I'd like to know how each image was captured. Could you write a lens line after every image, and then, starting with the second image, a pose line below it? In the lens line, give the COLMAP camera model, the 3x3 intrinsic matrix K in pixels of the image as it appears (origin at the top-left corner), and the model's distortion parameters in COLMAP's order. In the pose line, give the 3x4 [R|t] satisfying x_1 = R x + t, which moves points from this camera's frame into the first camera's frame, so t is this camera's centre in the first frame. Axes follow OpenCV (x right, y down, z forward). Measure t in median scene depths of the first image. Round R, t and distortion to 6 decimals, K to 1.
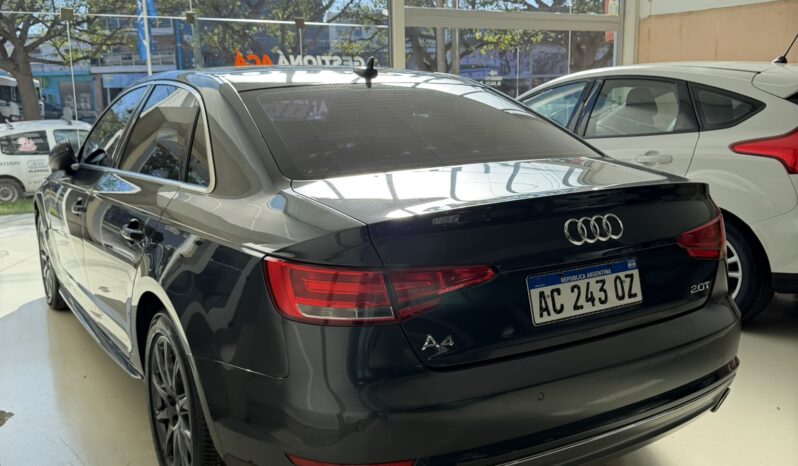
lens RADIAL K [[736.9, 0, 400.0], [0, 736.9, 236.3], [0, 0, 1]] dist [0.100605, -0.117487]
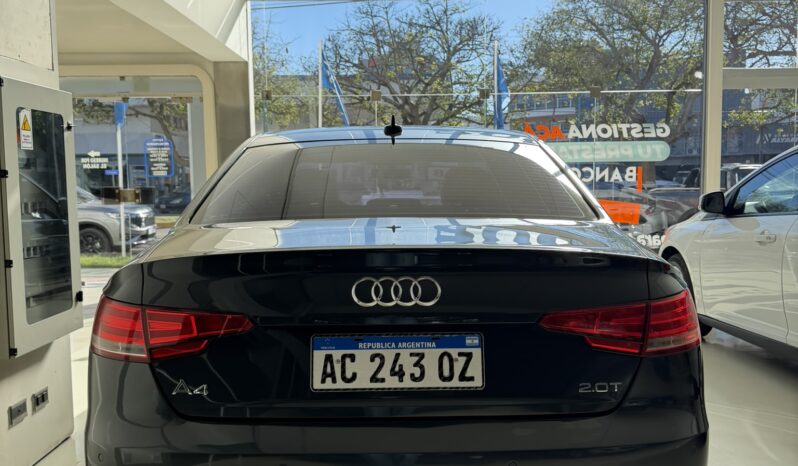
lens RADIAL K [[736.9, 0, 398.5], [0, 736.9, 230.4], [0, 0, 1]] dist [0.100605, -0.117487]
pose [[0.857533, 0.045190, -0.512439, 0.693328], [-0.099479, 0.991899, -0.079000, -0.012932], [0.504718, 0.118722, 0.855082, 0.236643]]
